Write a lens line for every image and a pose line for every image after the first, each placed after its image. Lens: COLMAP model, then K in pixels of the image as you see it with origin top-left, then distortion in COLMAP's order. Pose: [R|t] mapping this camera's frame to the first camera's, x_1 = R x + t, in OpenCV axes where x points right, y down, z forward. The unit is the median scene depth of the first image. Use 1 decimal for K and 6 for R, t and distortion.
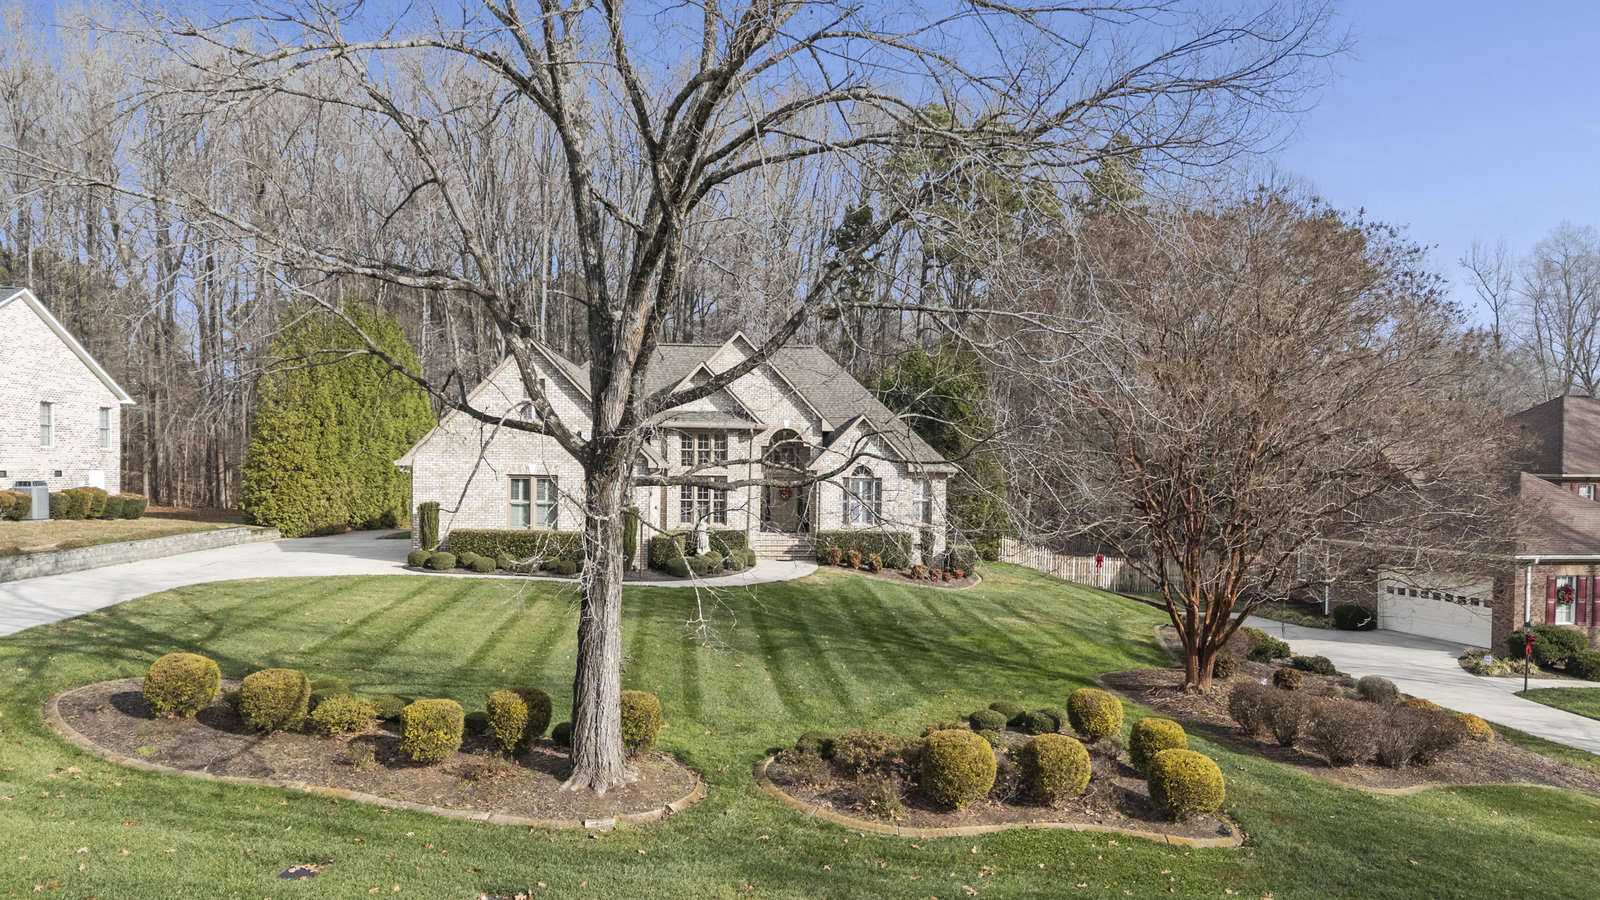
lens RADIAL K [[1214.4, 0, 804.0], [0, 1214.4, 463.9], [0, 0, 1]] dist [0.077739, -0.073422]
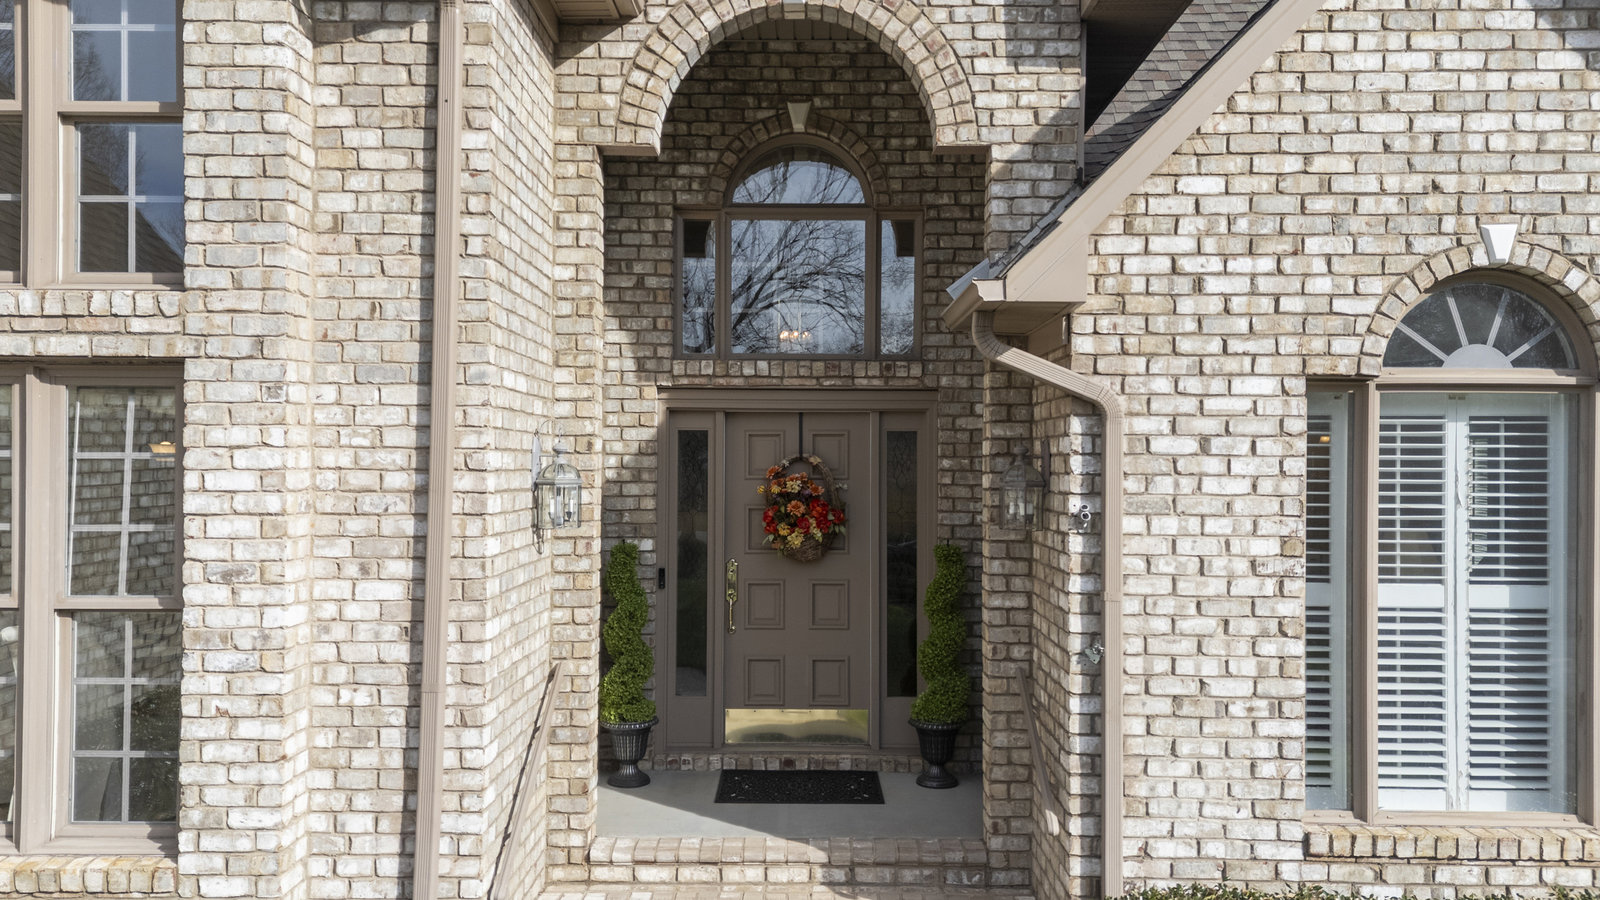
lens RADIAL K [[1214.4, 0, 806.9], [0, 1214.4, 452.9], [0, 0, 1]] dist [0.077739, -0.073422]
pose [[0.998294, -0.007084, -0.057956, -0.006643], [0.006720, 0.999956, -0.006470, 0.018452], [0.058000, 0.006069, 0.998298, 0.900513]]
